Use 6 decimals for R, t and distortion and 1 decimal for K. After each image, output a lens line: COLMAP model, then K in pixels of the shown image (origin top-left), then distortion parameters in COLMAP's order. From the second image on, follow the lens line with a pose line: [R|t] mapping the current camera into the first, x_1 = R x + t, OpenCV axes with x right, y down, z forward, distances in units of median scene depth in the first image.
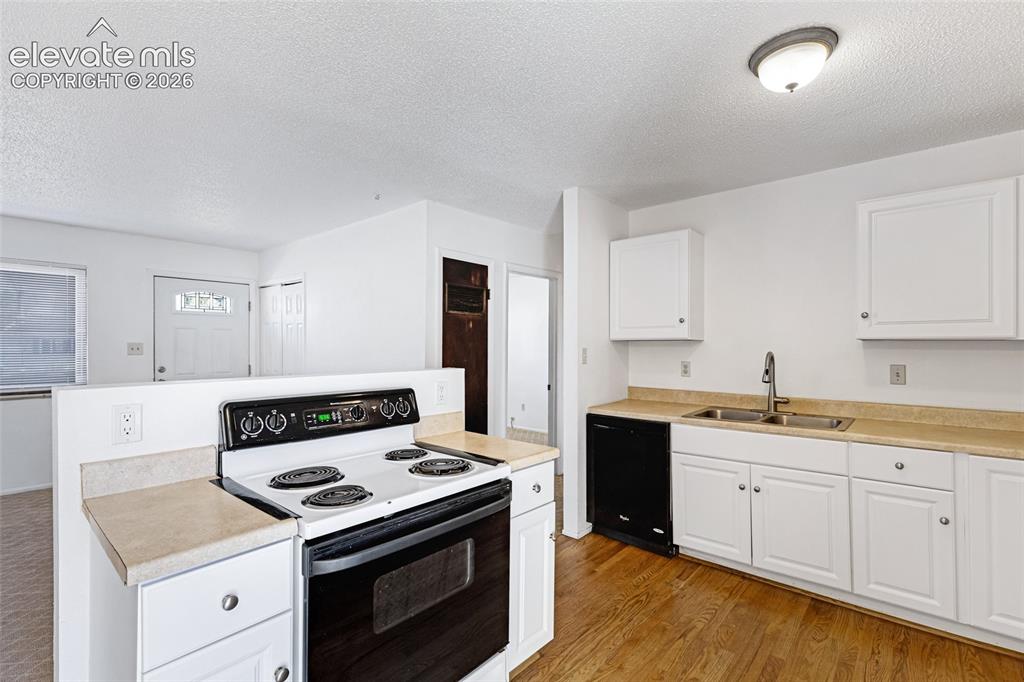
lens RADIAL K [[464.3, 0, 515.9], [0, 464.3, 343.5], [0, 0, 1]] dist [0.006065, -0.001103]
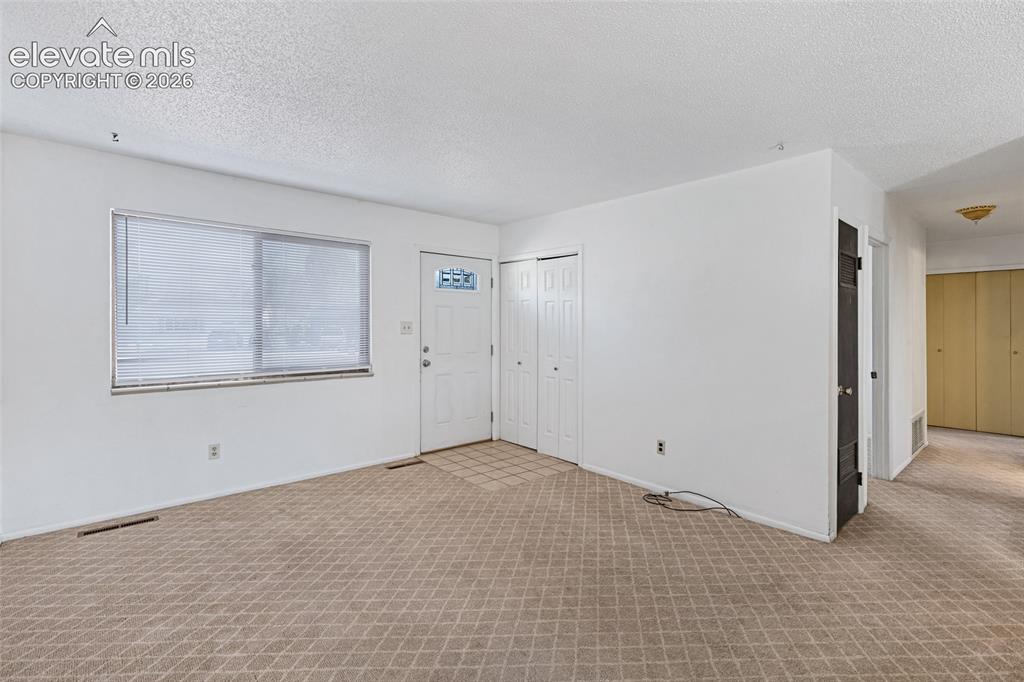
lens RADIAL K [[464.3, 0, 512.1], [0, 464.3, 323.4], [0, 0, 1]] dist [0.006065, -0.001103]
pose [[0.991954, 0.001816, -0.126588, -0.870151], [-0.001654, 0.999998, 0.001386, 0.001235], [0.126590, -0.001165, 0.991954, 0.149057]]
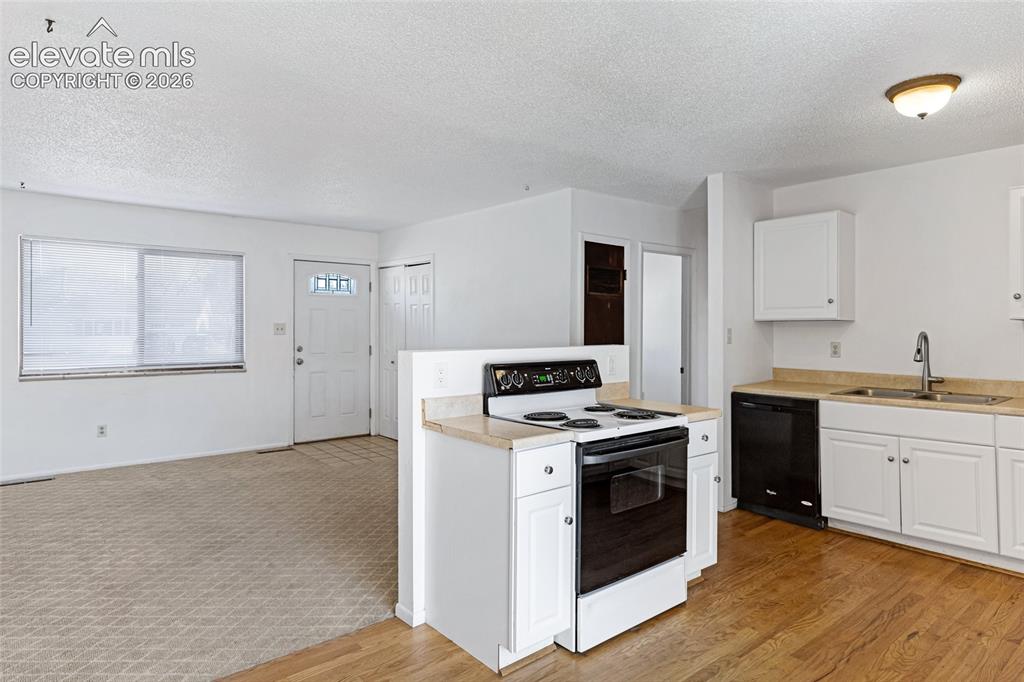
lens RADIAL K [[600.8, 0, 510.1], [0, 600.8, 322.4], [0, 0, 1]] dist [0.006866, 0.000837]
pose [[0.987971, -0.000612, -0.154638, -0.158004], [-0.000020, 0.999992, -0.004087, 0.002980], [0.154640, 0.004040, 0.987963, -0.490248]]
